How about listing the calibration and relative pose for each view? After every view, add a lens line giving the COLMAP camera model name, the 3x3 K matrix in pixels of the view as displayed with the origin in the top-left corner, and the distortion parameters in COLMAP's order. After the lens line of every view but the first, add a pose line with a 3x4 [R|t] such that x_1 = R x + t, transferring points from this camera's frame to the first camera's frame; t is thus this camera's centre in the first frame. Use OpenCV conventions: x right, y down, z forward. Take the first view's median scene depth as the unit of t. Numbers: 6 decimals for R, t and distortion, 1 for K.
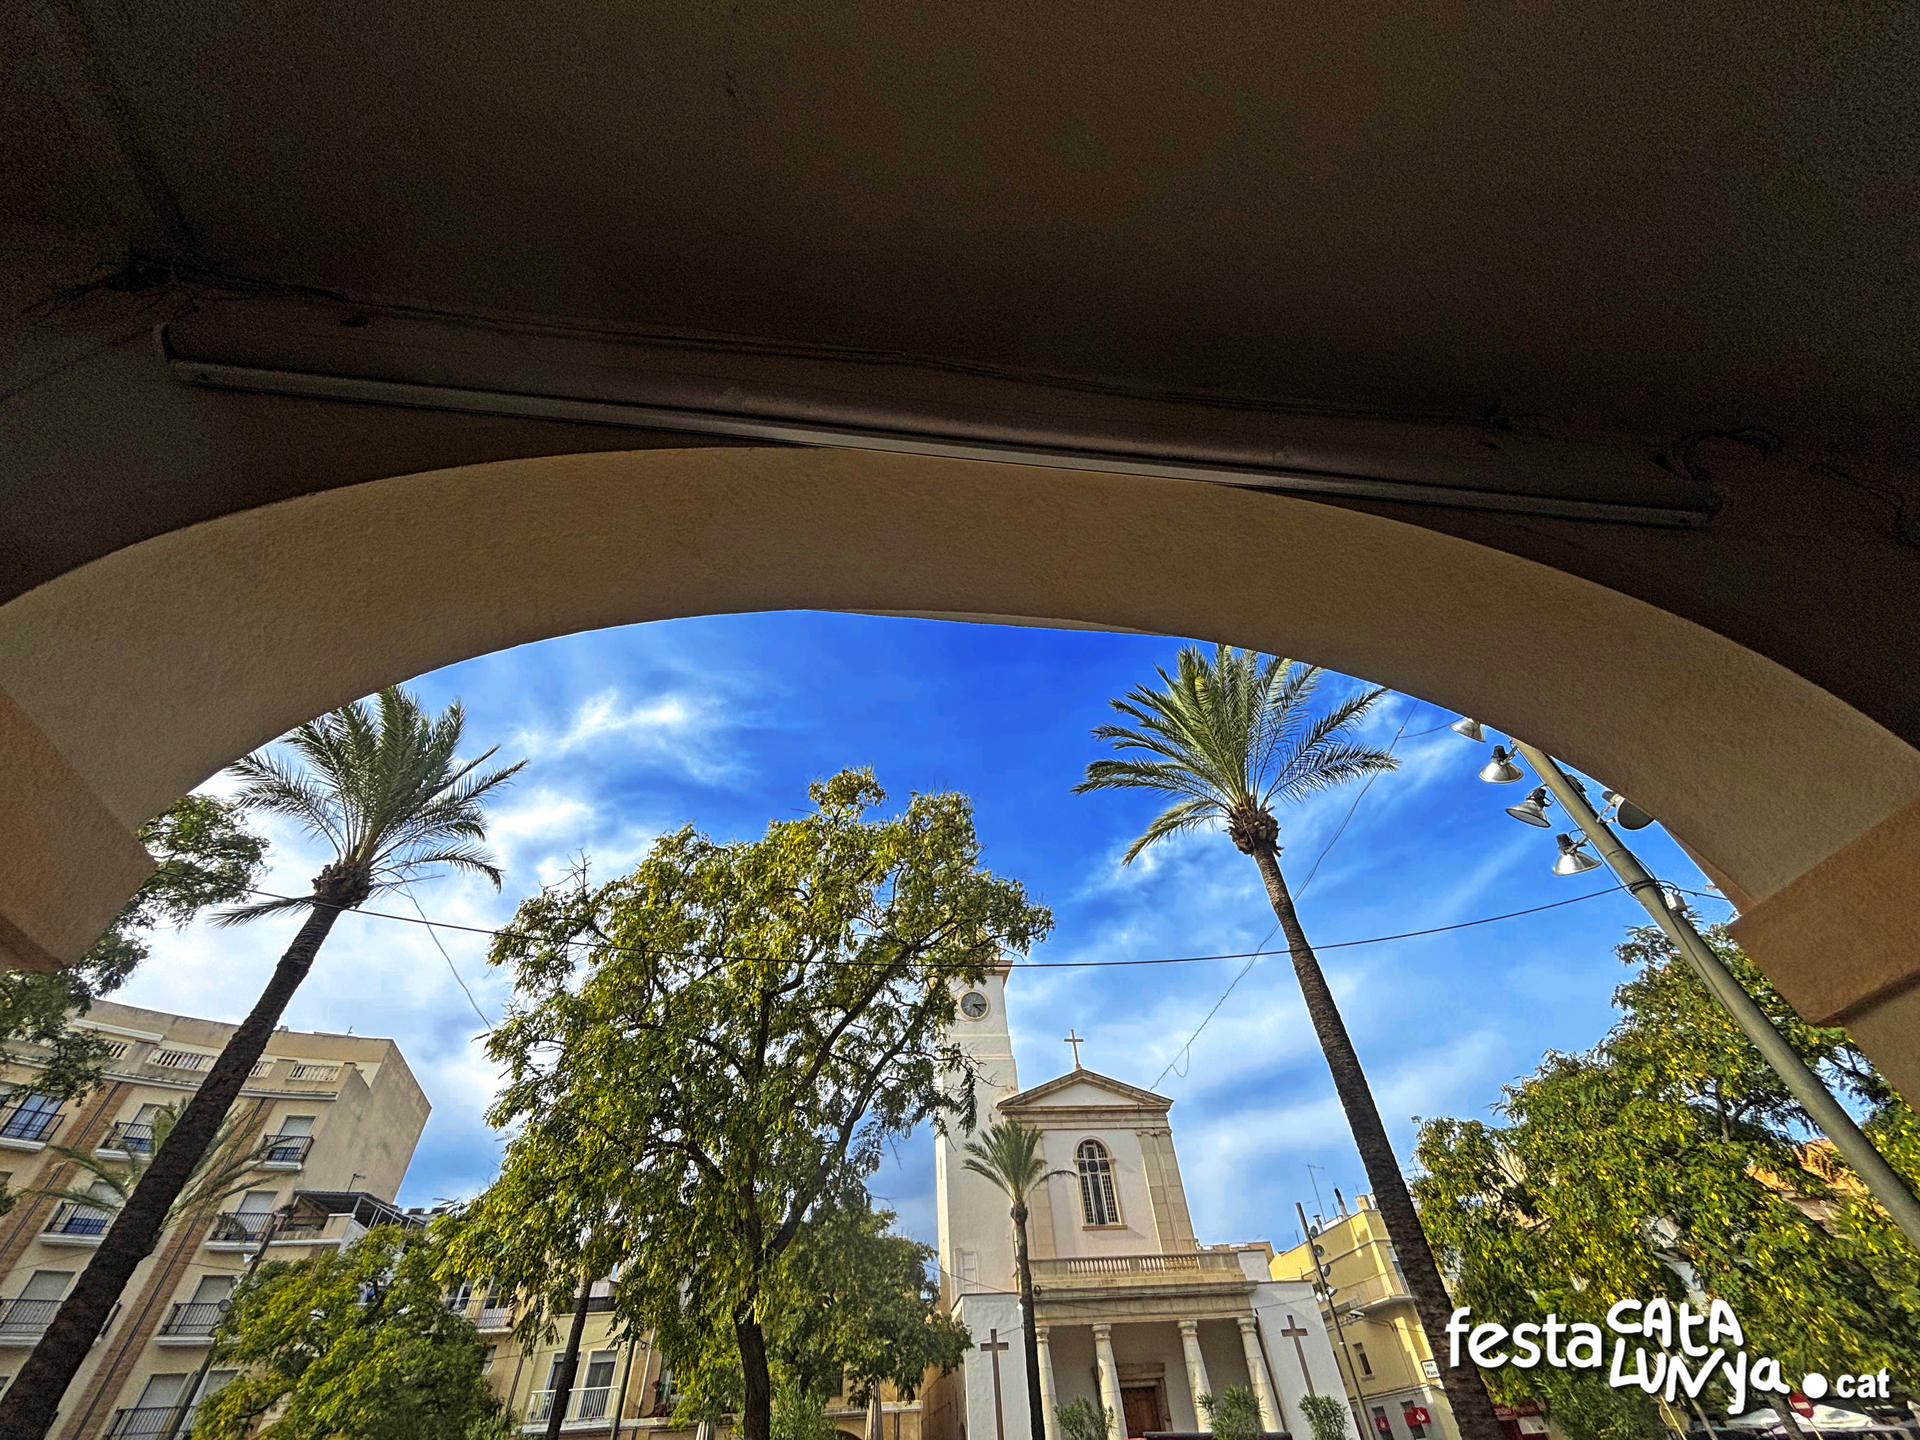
lens RADIAL K [[763.3, 0, 956.3], [0, 763.3, 690.8], [0, 0, 1]] dist [-0.001866, 0.000072]
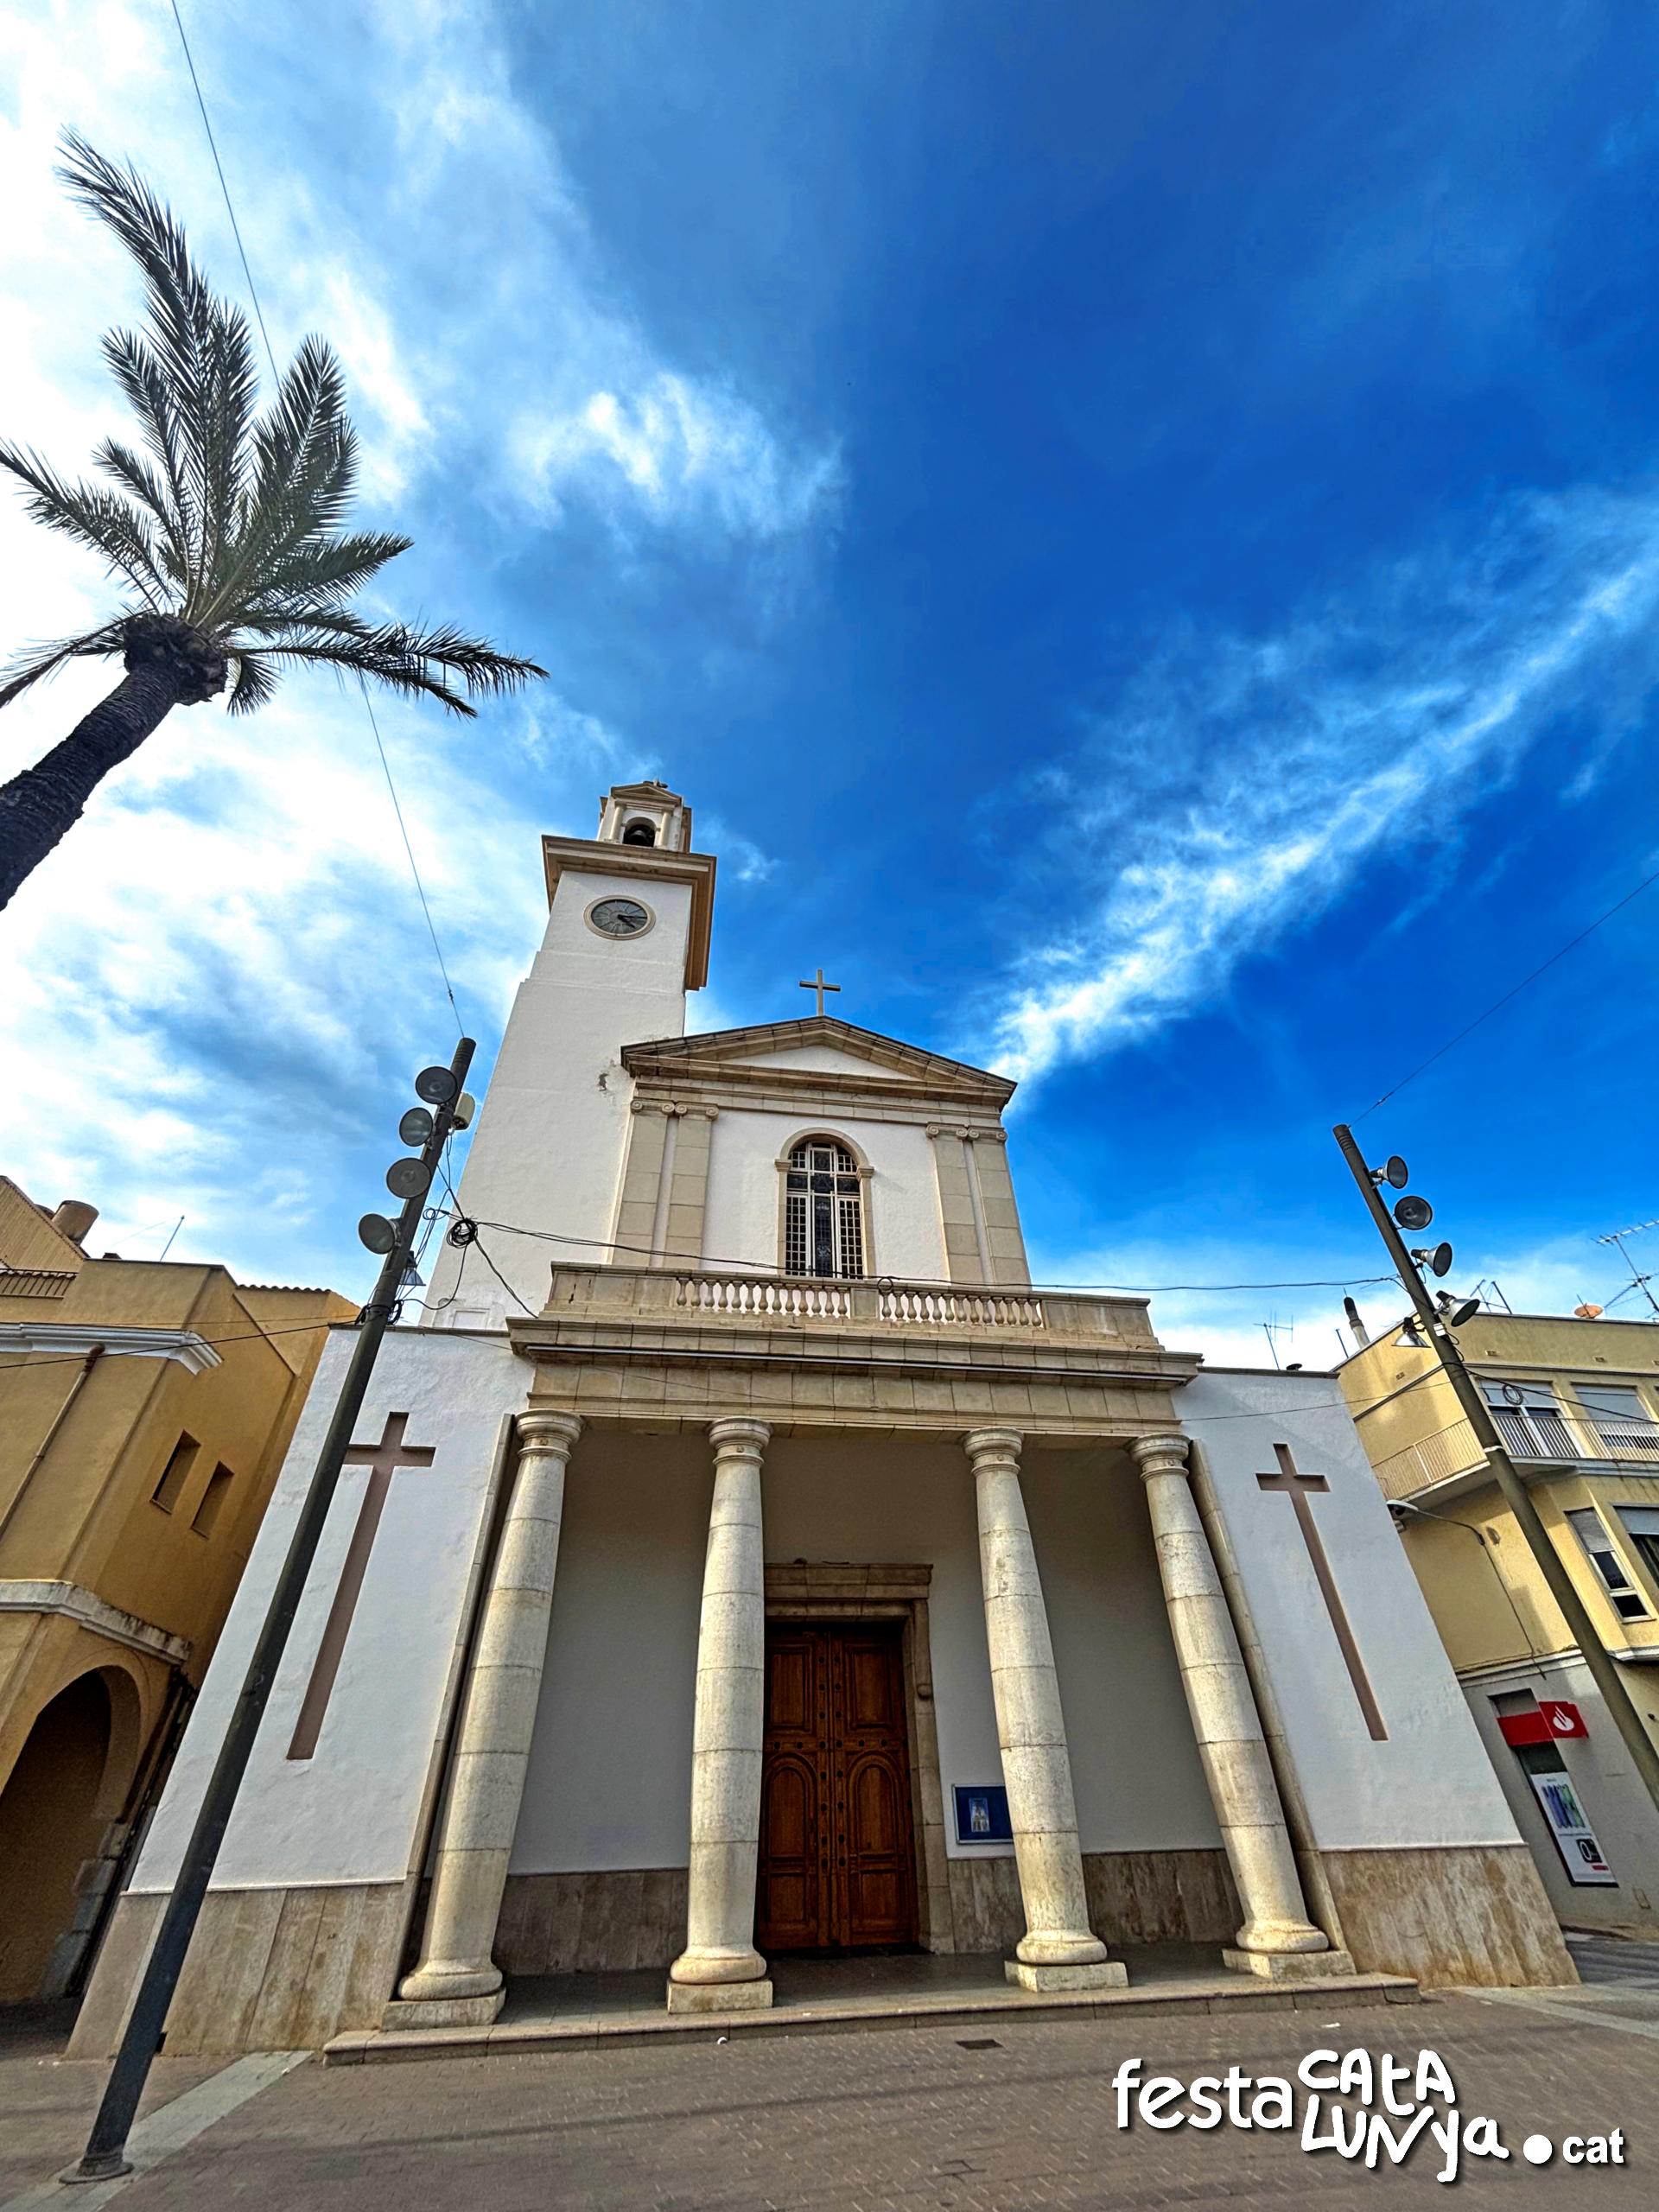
lens RADIAL K [[892.2, 0, 851.3], [0, 892.2, 1095.8], [0, 0, 1]] dist [0.005148, -0.000067]
pose [[0.997296, 0.063174, 0.037539, 0.210725], [-0.067236, 0.990590, 0.119206, 0.621846], [-0.029655, -0.121408, 0.992160, 0.609384]]
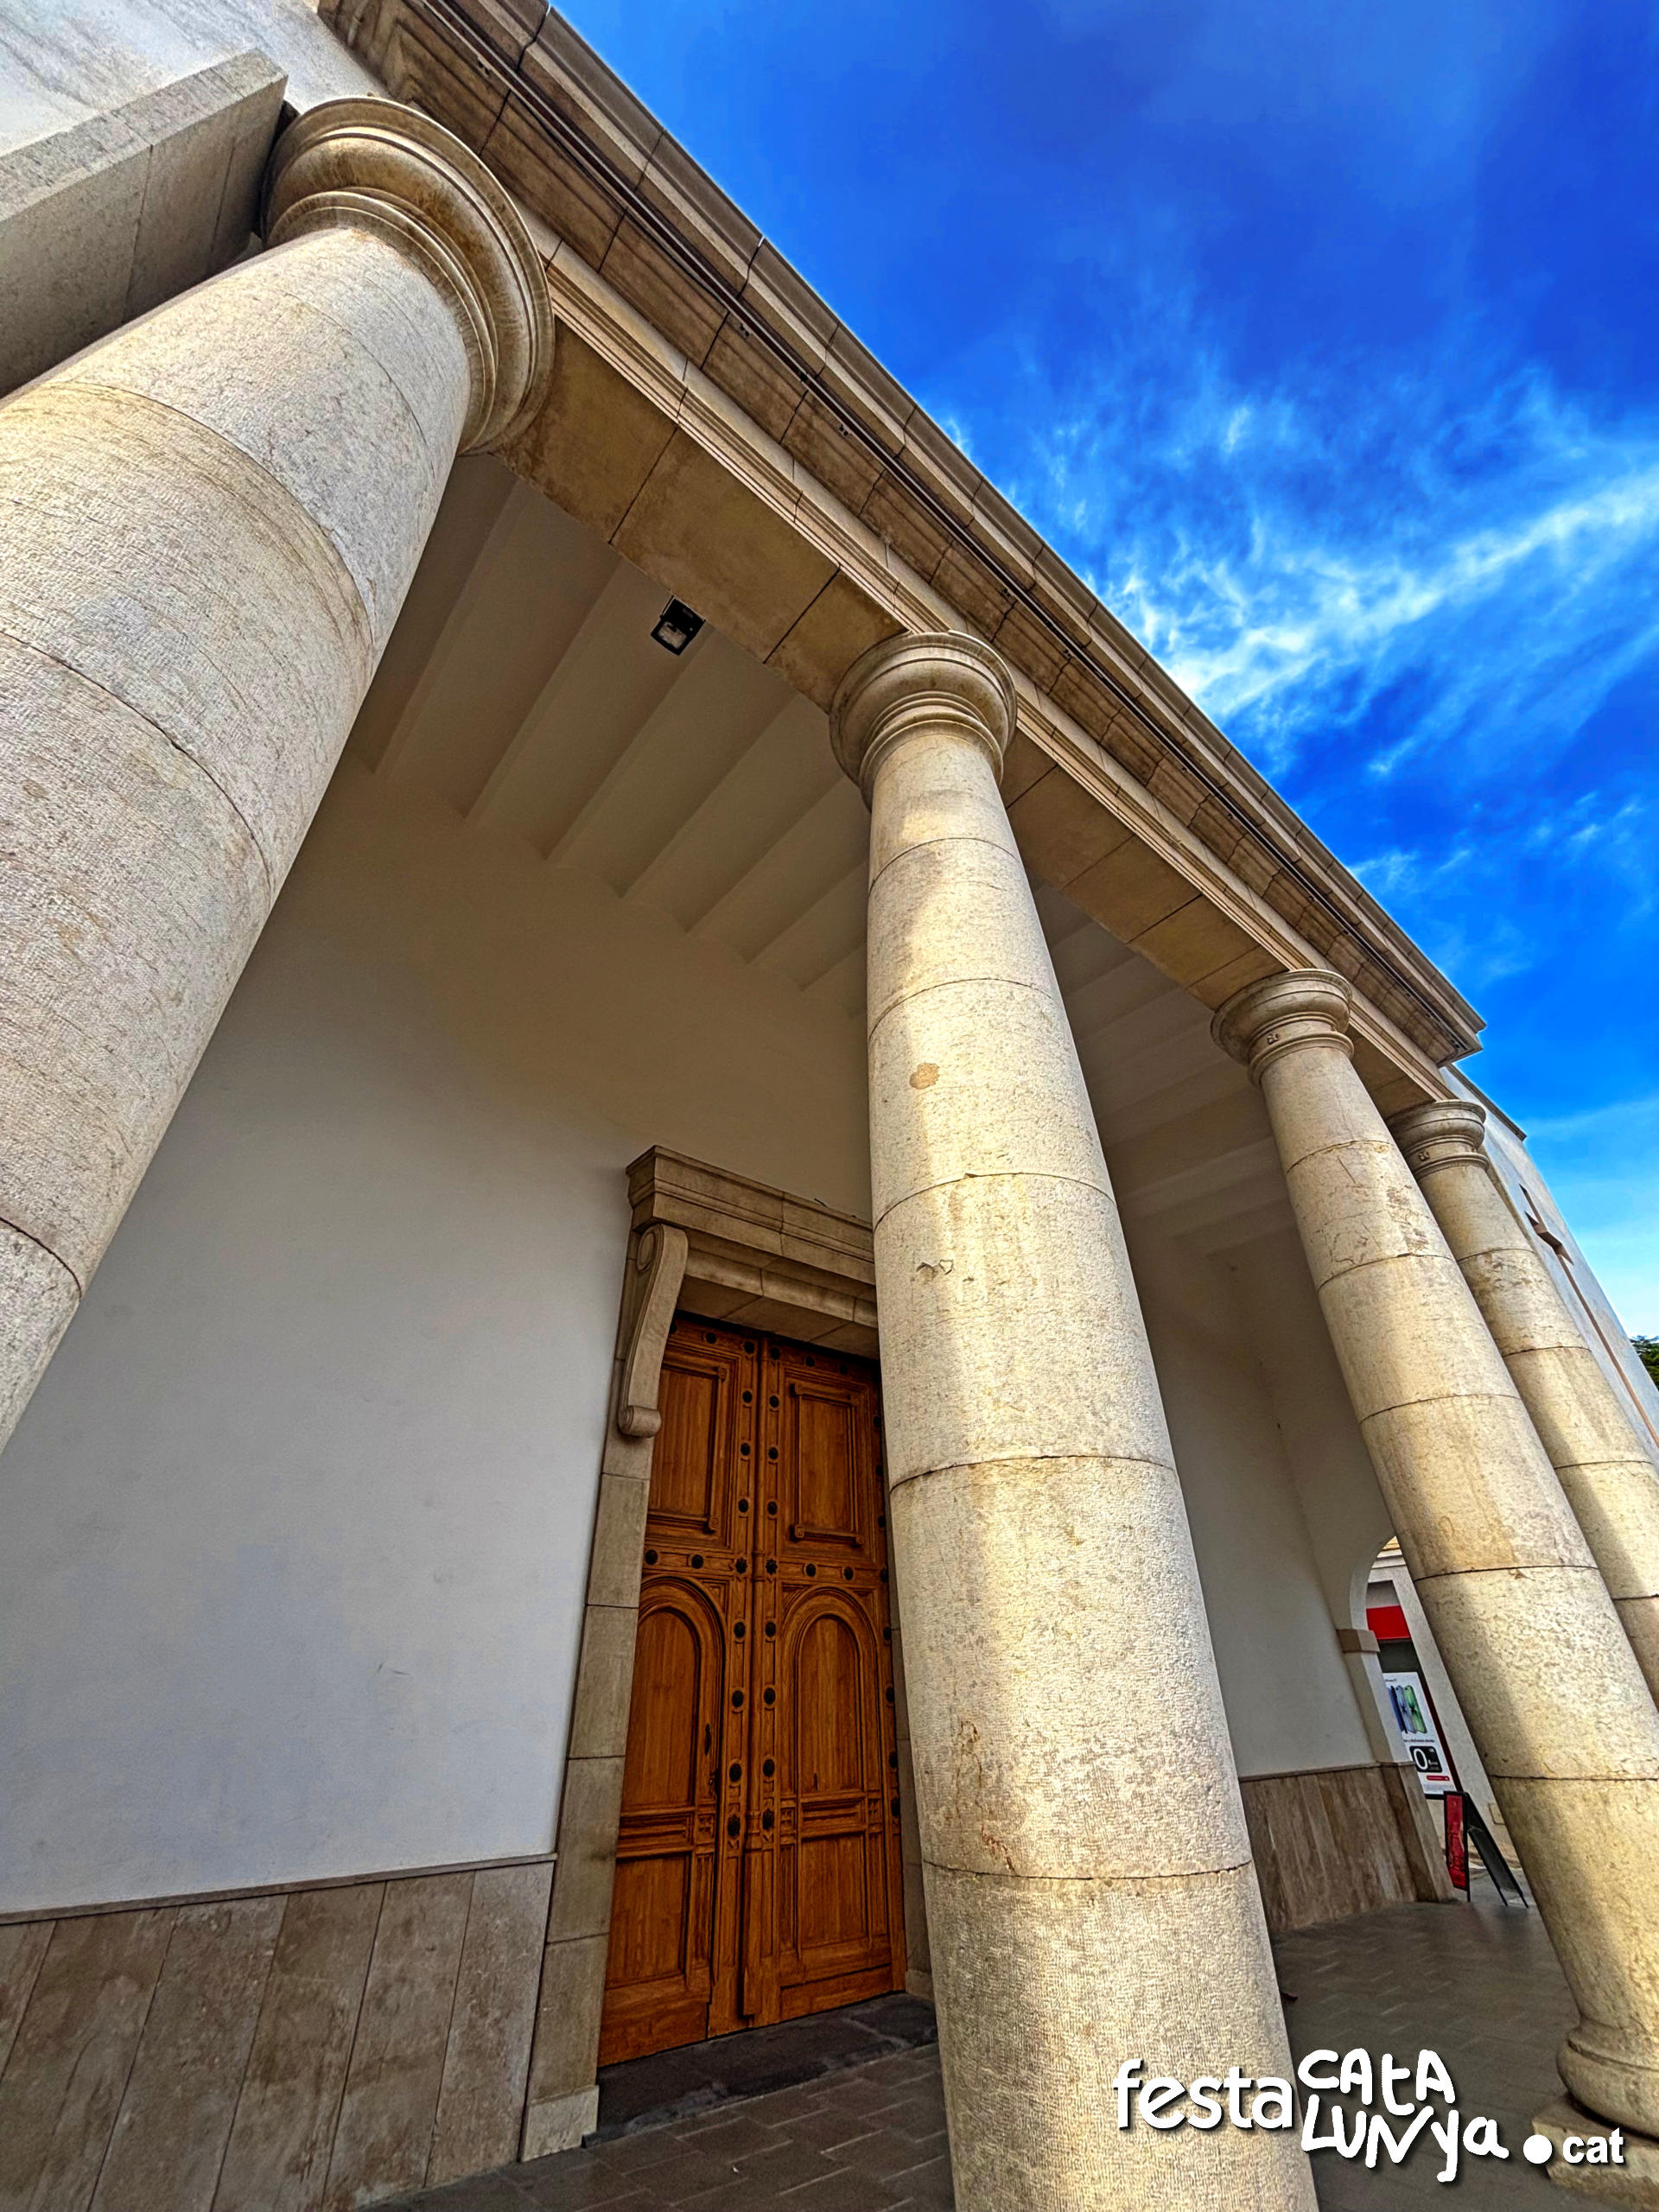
lens RADIAL K [[889.3, 0, 829.5], [0, 889.3, 1106.0], [0, 0, 1]] dist [-0.000716, -0.000364]
pose [[0.825988, 0.346640, 0.444505, 0.133171], [-0.427177, 0.899437, 0.092377, 0.865644], [-0.367782, -0.266184, 0.891001, 0.845590]]
